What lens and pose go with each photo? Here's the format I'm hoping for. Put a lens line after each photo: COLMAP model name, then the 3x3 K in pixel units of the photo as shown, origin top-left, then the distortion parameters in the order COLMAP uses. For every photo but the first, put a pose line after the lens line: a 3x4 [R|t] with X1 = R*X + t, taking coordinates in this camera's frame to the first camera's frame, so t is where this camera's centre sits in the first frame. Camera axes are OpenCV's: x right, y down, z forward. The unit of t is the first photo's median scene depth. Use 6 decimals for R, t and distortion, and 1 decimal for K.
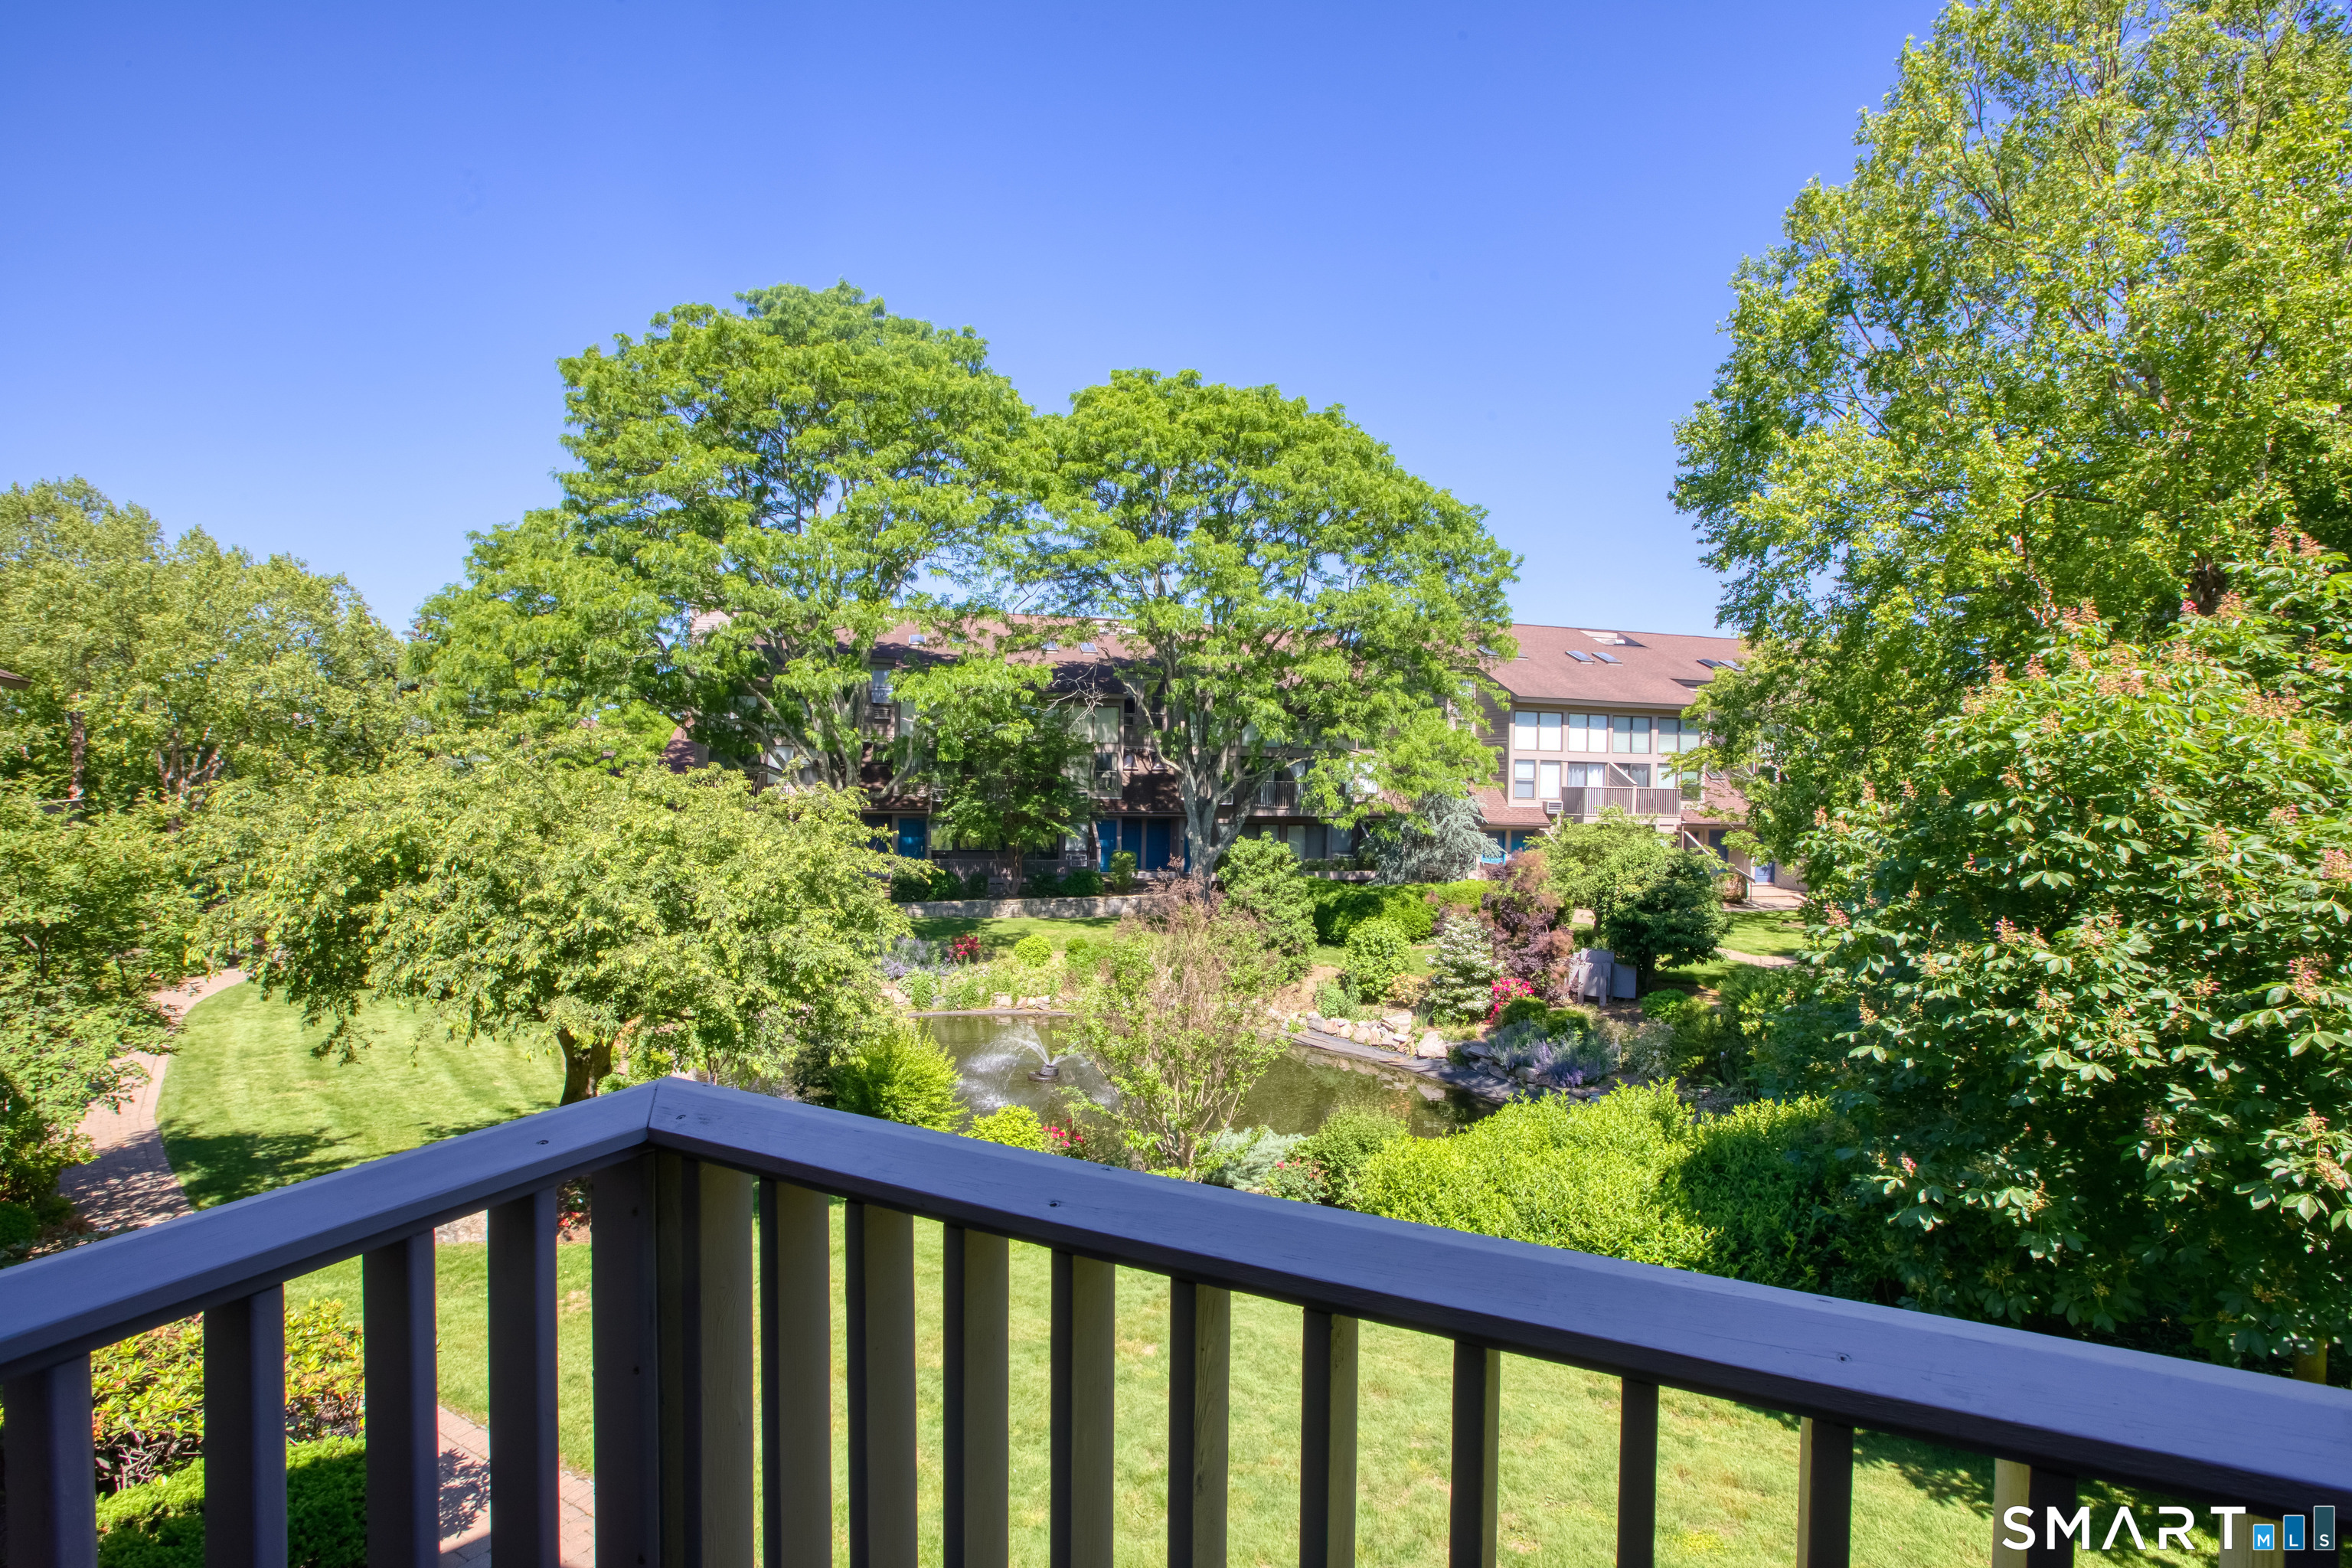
lens RADIAL K [[1074.0, 0, 1176.0], [0, 1074.0, 784.0], [0, 0, 1]] dist [-0.058496, 0.019971]
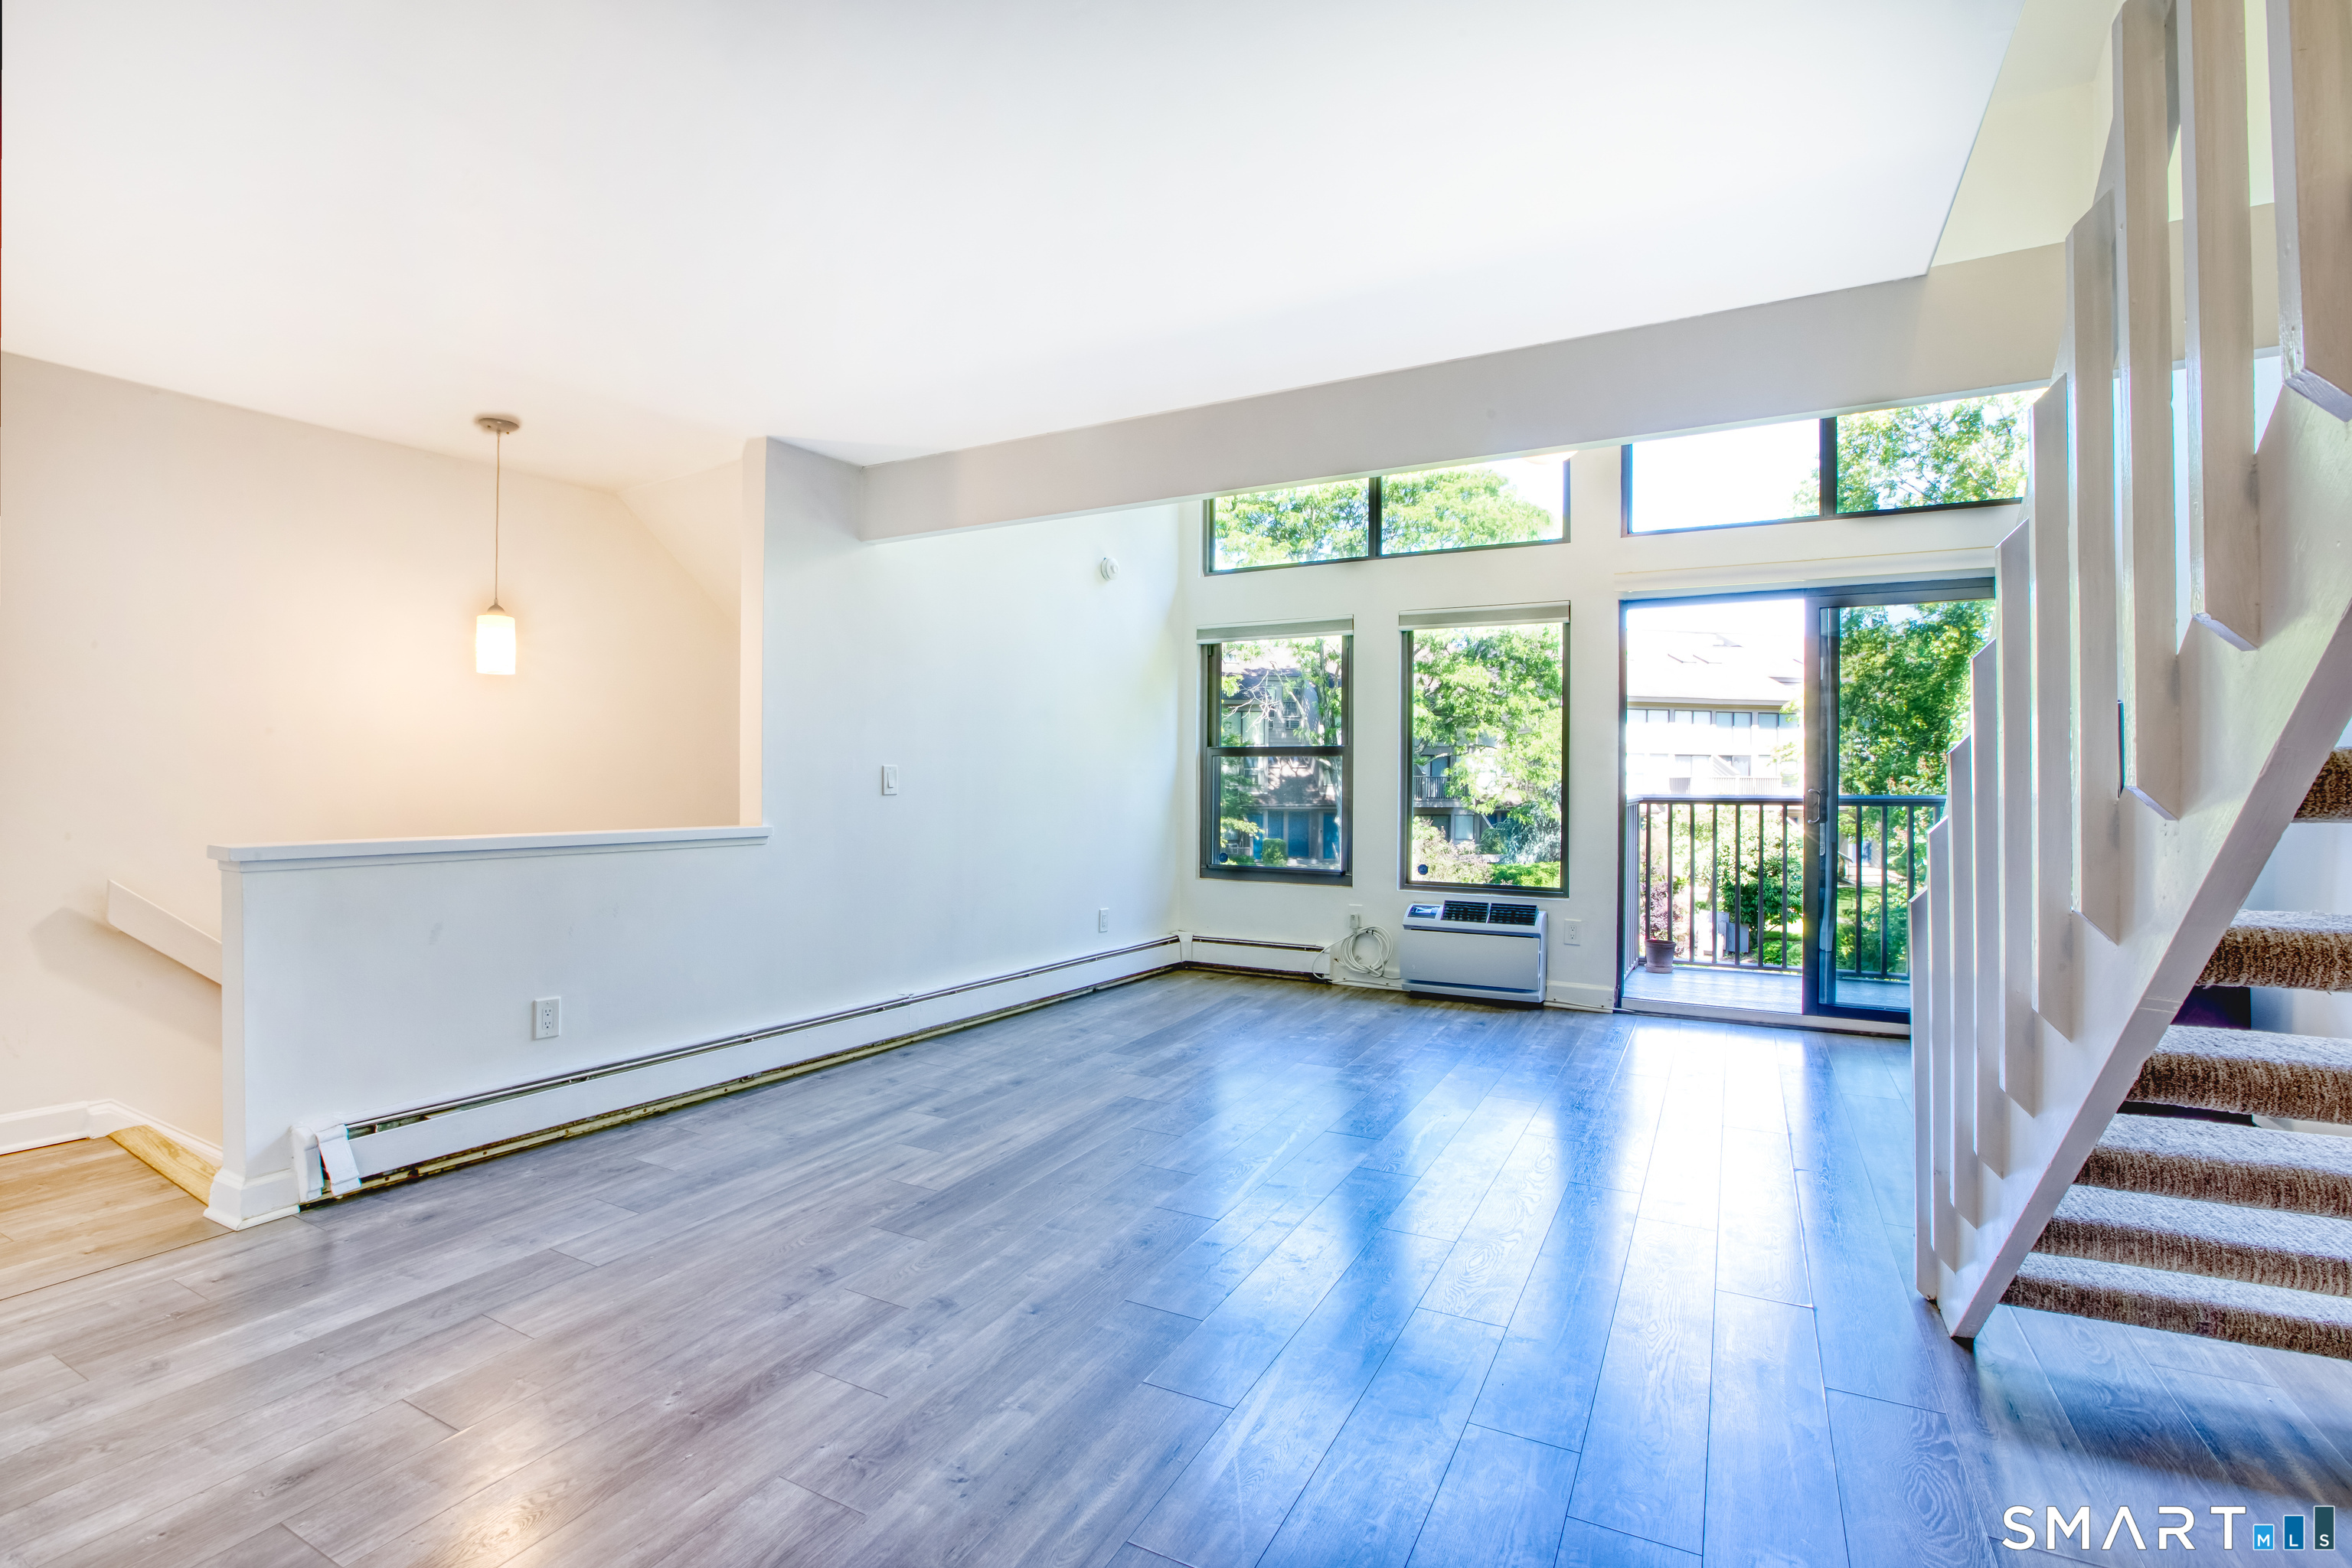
lens RADIAL K [[1127.8, 0, 1170.8], [0, 1127.8, 763.9], [0, 0, 1]] dist [0.000456, 0.000031]
pose [[0.998742, -0.016302, -0.047420, -0.152842], [0.015199, 0.999607, -0.023545, 0.014191], [0.047785, 0.022794, 0.998598, -0.298577]]
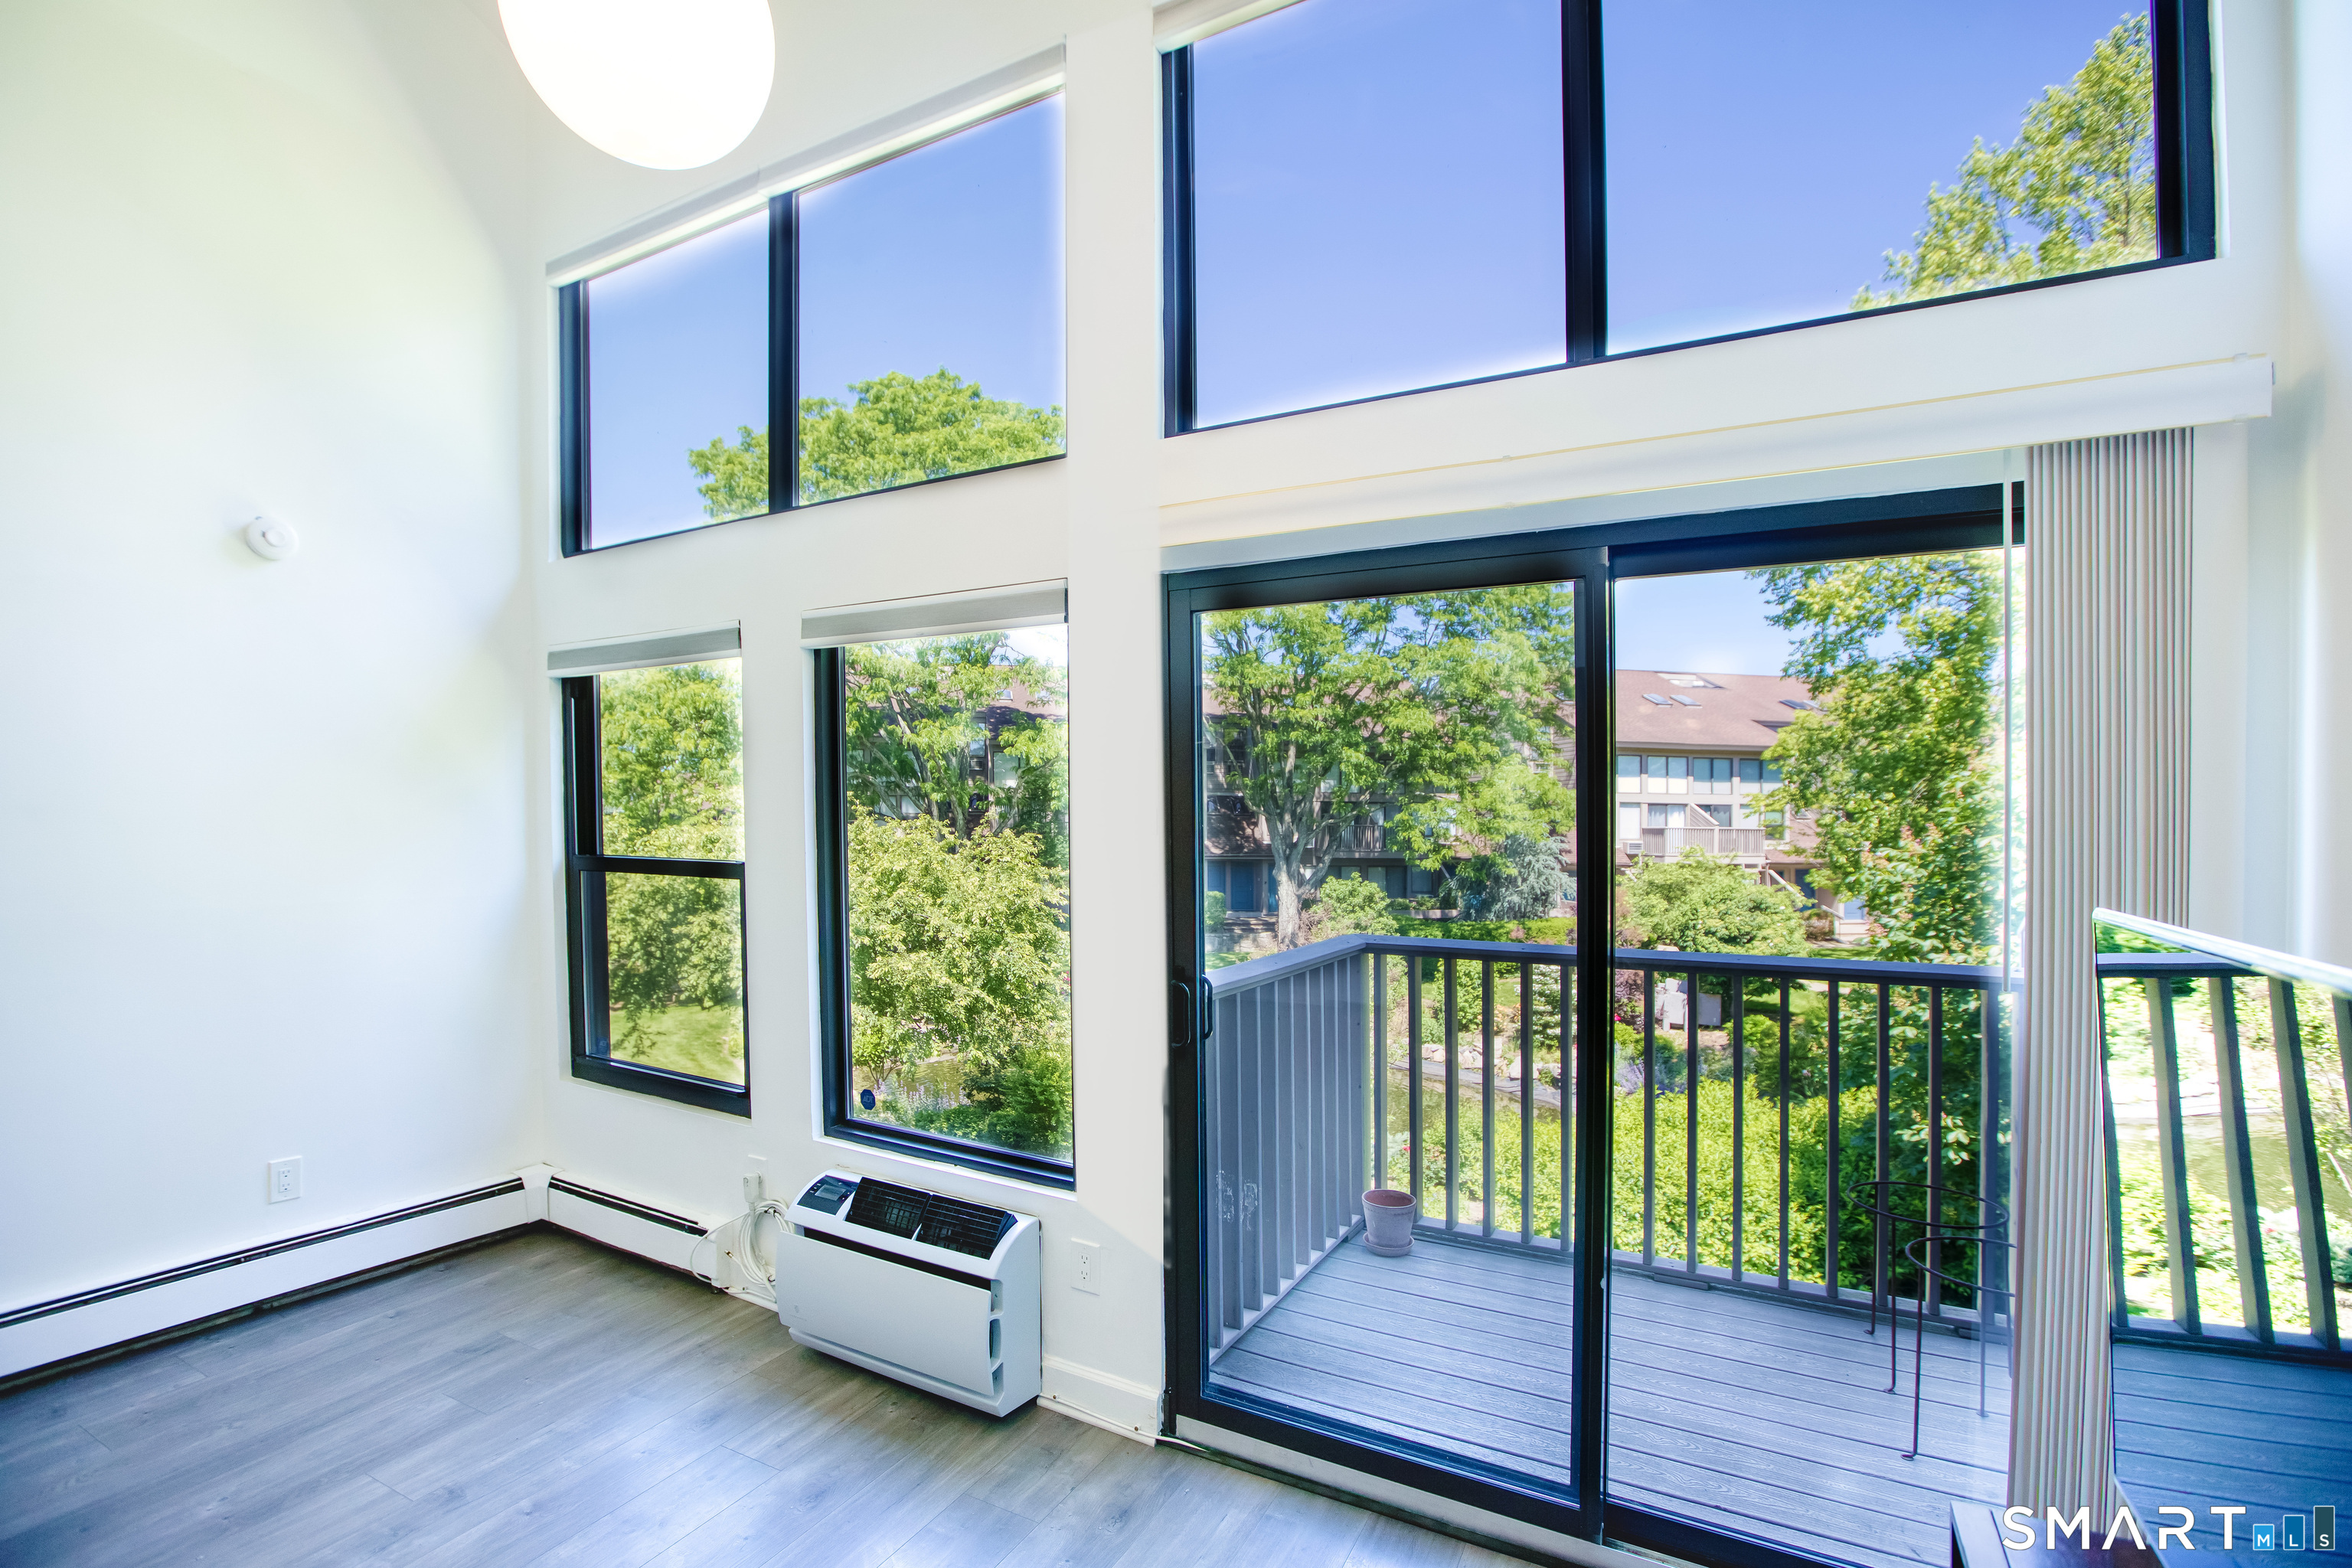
lens RADIAL K [[1104.3, 0, 1093.8], [0, 1104.3, 798.7], [0, 0, 1]] dist [-0.040569, -0.000202]
pose [[0.993097, -0.012409, -0.116641, -0.058753], [0.009111, 0.999545, -0.028764, 0.000011], [0.116944, 0.027503, 0.992758, -0.157784]]
